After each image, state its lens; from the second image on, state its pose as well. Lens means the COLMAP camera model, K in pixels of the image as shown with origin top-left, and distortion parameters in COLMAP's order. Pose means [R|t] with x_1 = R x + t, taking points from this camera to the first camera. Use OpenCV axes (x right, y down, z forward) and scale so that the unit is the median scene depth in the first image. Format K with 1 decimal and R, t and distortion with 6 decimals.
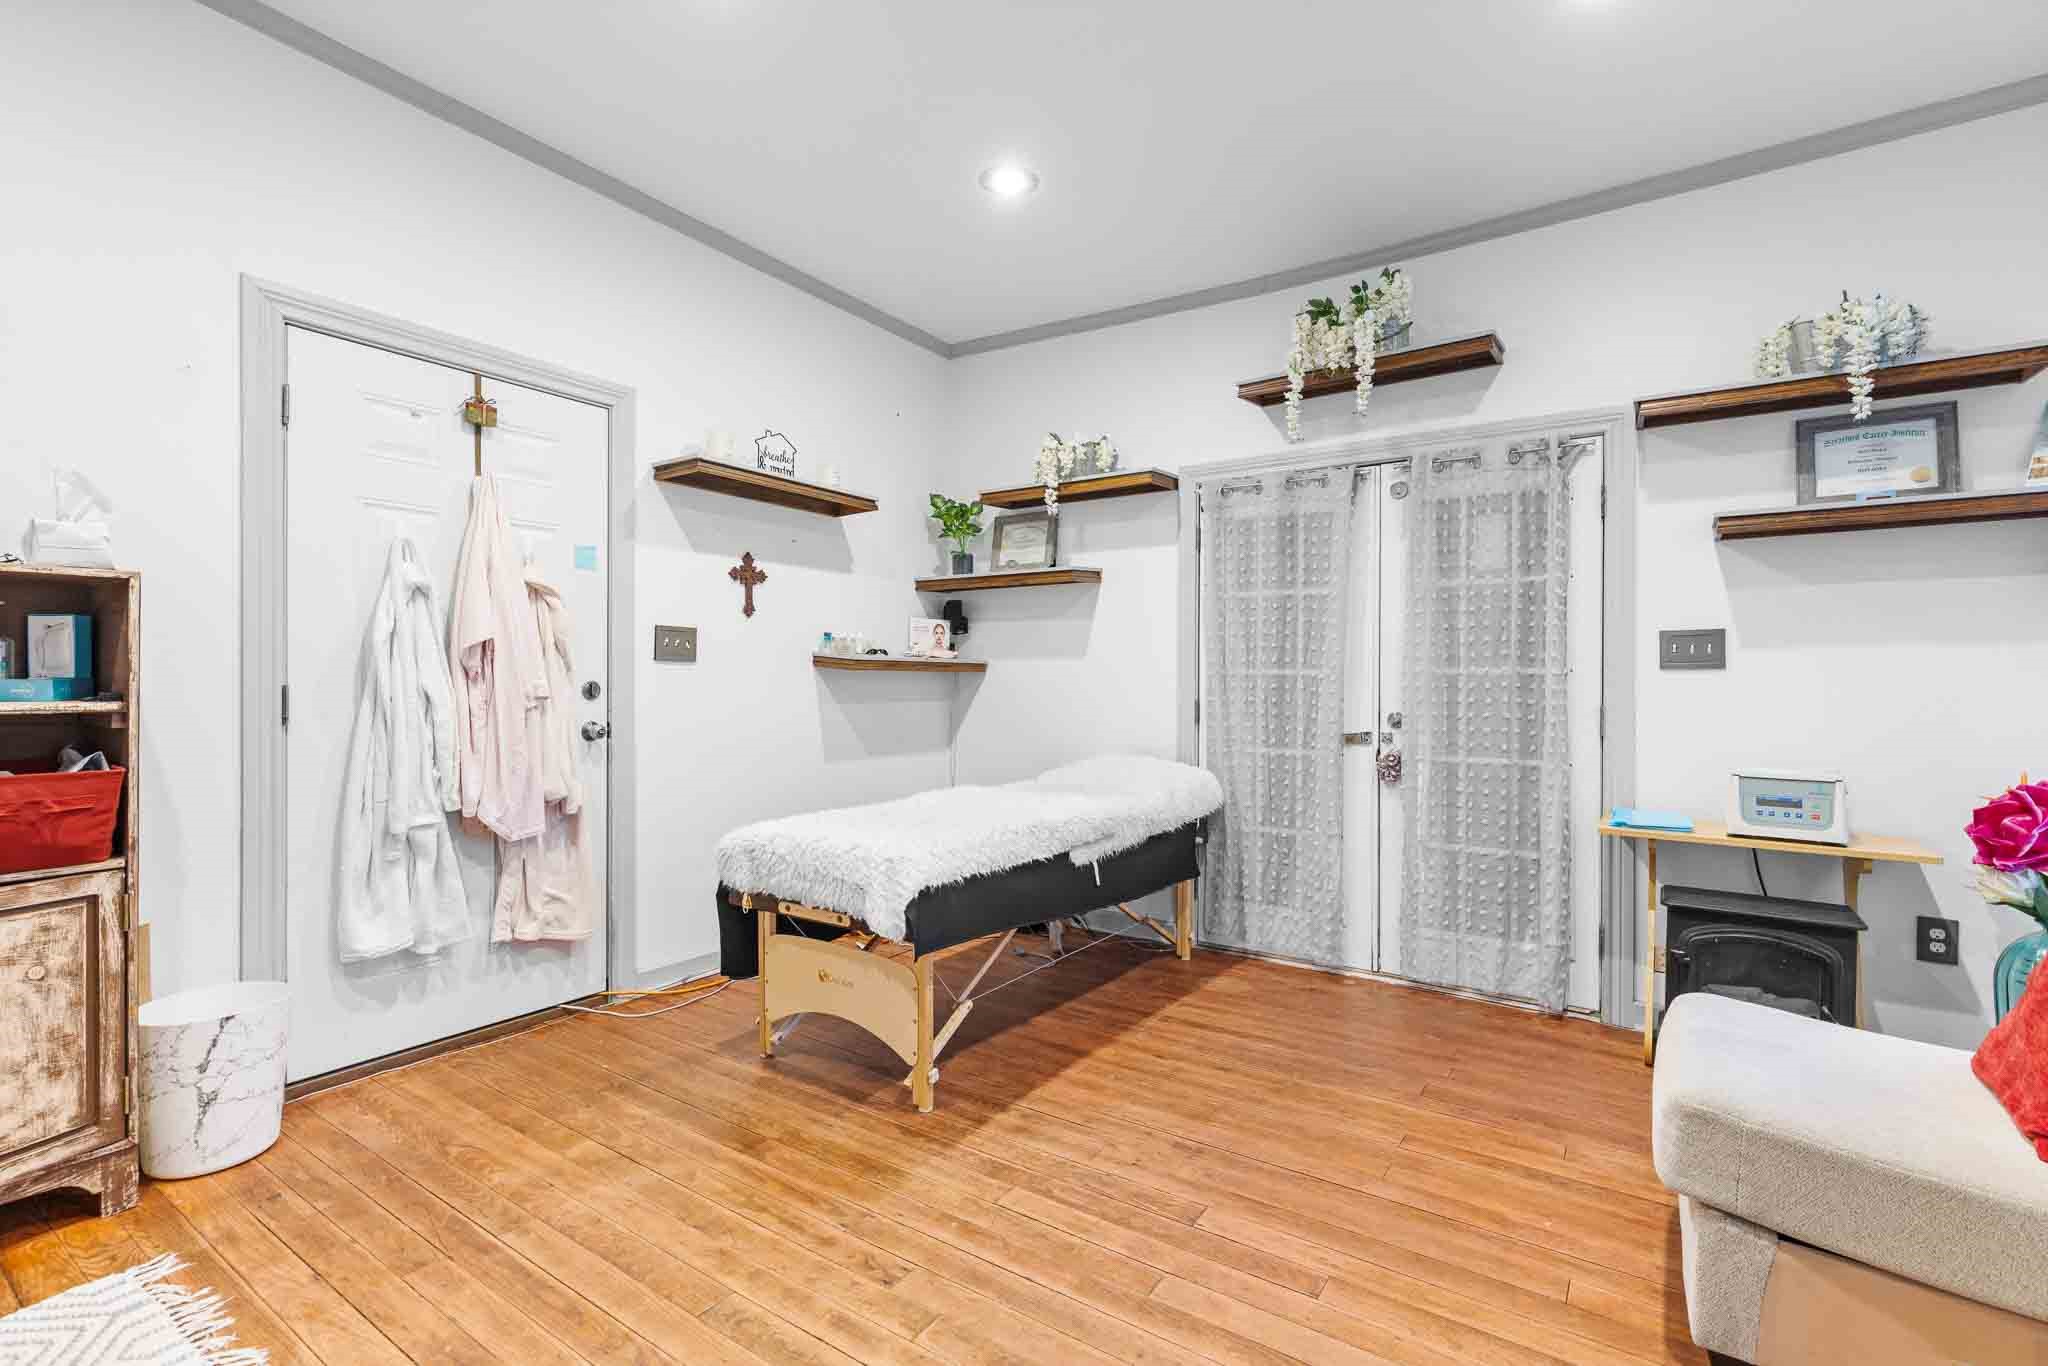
lens RADIAL K [[926.1, 0, 1026.1], [0, 926.1, 682.7], [0, 0, 1]] dist [0.007480, -0.002701]
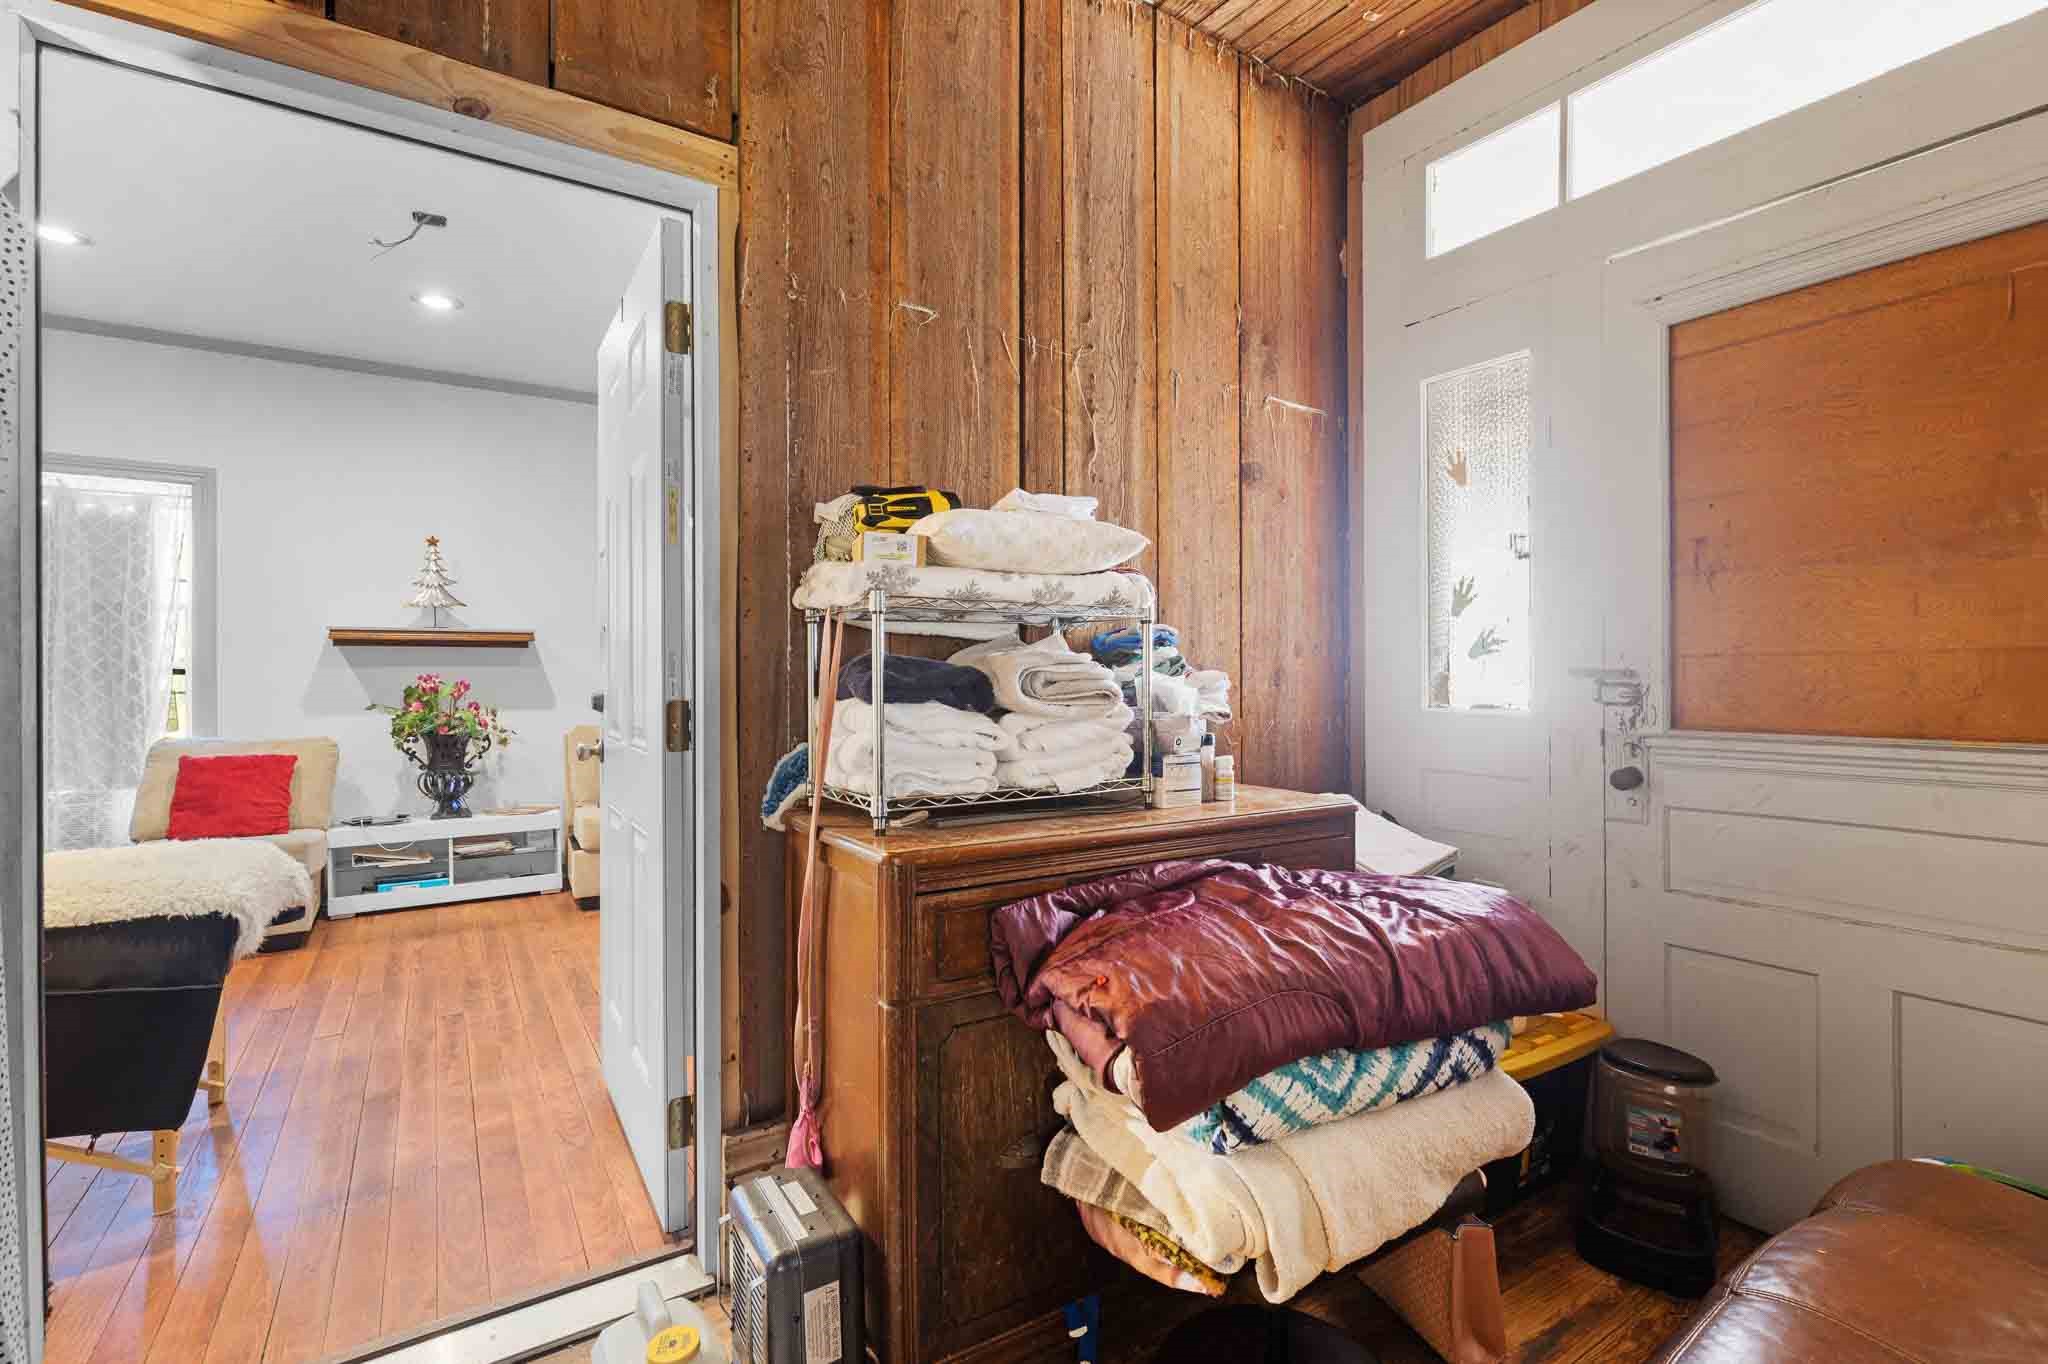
lens RADIAL K [[926.1, 0, 1021.1], [0, 926.1, 670.0], [0, 0, 1]] dist [0.007480, -0.002701]
pose [[-0.917059, -0.000558, 0.398752, -1.080206], [0.000116, 0.999999, 0.001666, -0.020992], [-0.398752, 0.001574, -0.917057, 1.276513]]
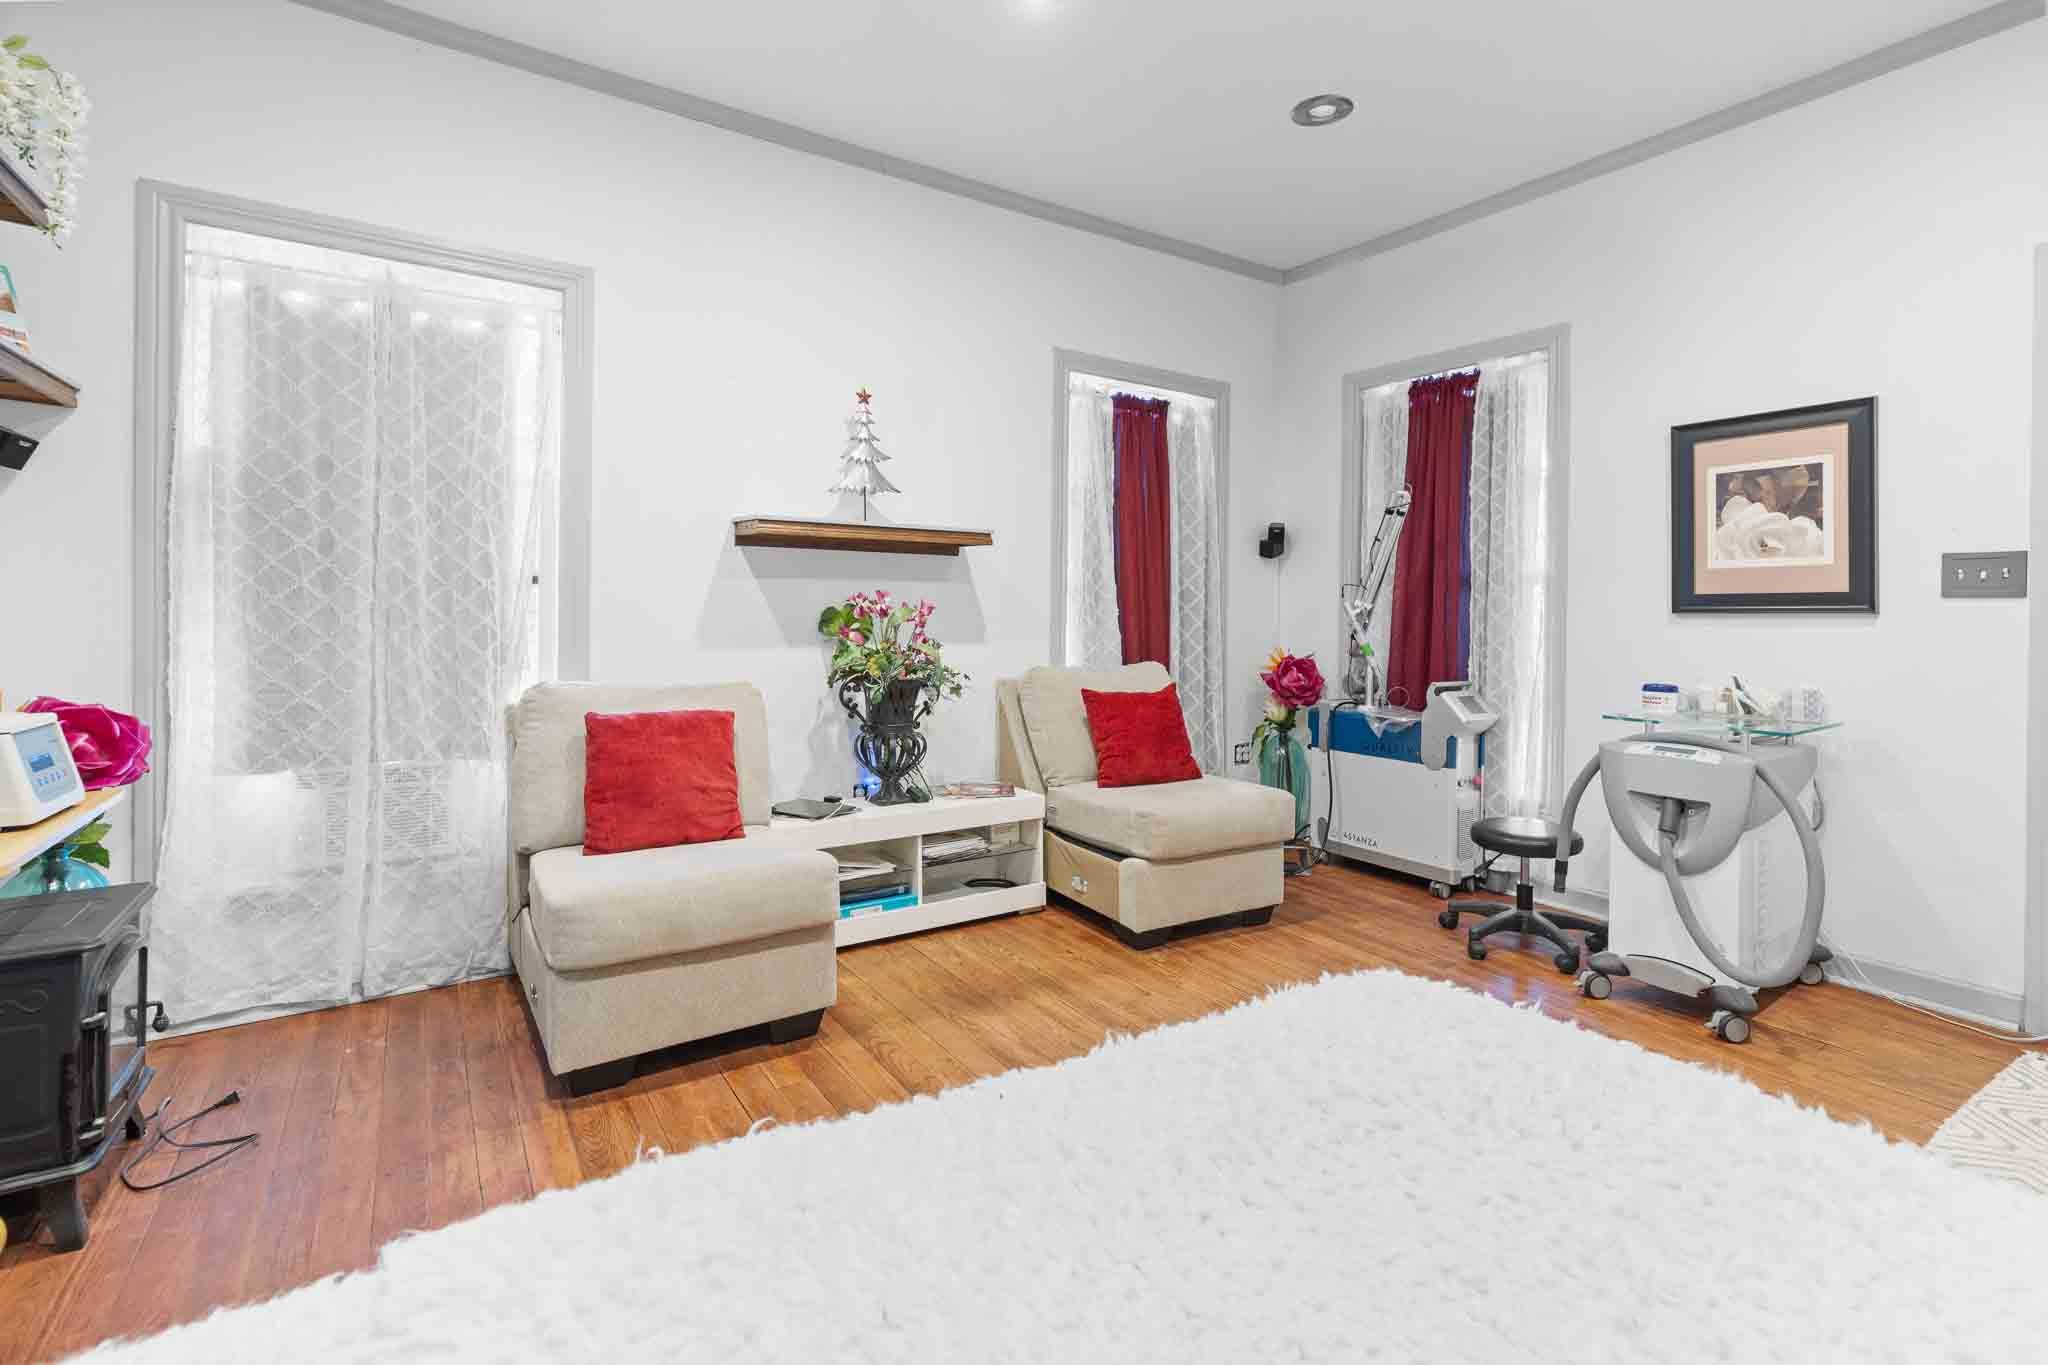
lens RADIAL K [[926.1, 0, 1043.9], [0, 926.1, 611.1], [0, 0, 1]] dist [0.007480, -0.002701]
pose [[-0.919684, -0.019175, 0.392191, -0.124727], [-0.016307, 0.999810, 0.010642, -0.001838], [-0.392321, 0.003392, -0.919822, 1.134746]]
